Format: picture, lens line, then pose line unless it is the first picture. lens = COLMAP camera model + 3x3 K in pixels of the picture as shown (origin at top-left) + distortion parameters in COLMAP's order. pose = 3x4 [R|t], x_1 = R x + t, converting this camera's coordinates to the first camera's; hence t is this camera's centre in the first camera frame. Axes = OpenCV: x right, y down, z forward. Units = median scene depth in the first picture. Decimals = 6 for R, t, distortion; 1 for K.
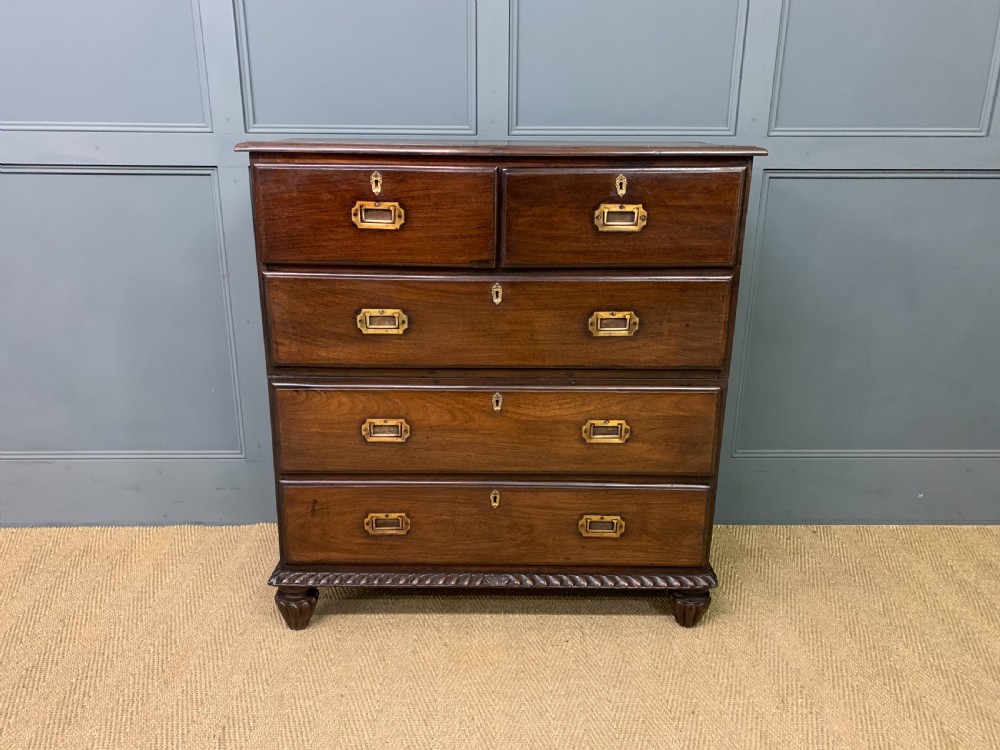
lens RADIAL K [[773.5, 0, 489.7], [0, 773.5, 368.8], [0, 0, 1]] dist [0.018107, -0.002006]
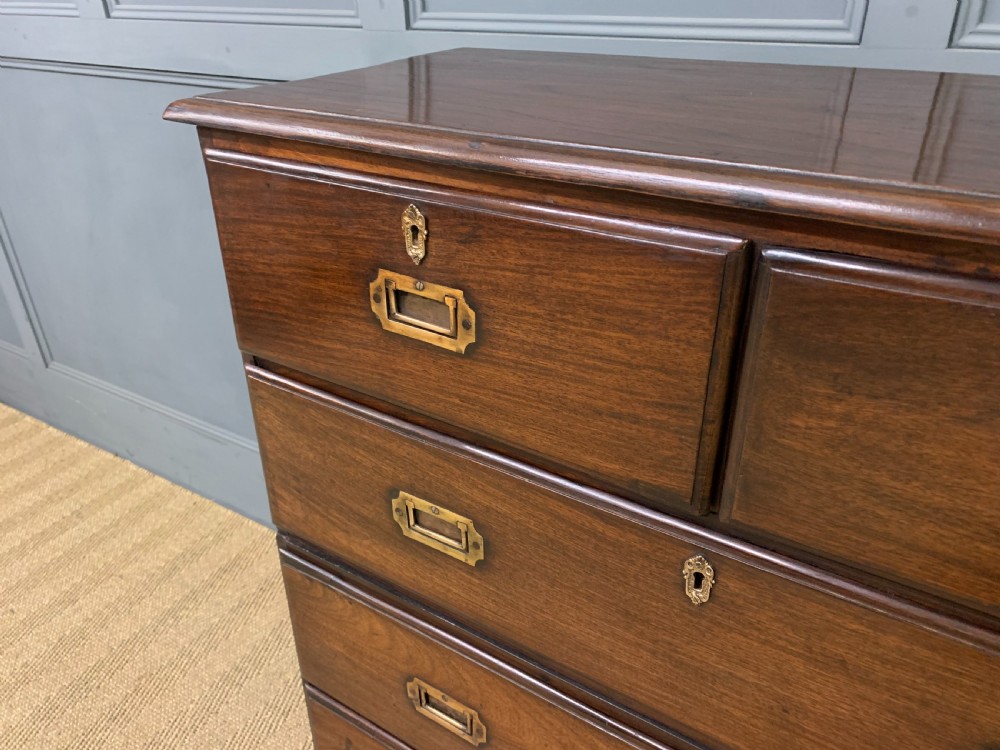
lens RADIAL K [[773.5, 0, 483.6], [0, 773.5, 374.0], [0, 0, 1]] dist [0.018107, -0.002006]
pose [[0.829902, 0.243707, -0.501866, 0.075140], [-0.139763, 0.961680, 0.235877, -0.233160], [0.540119, -0.125612, 0.832161, 0.608883]]
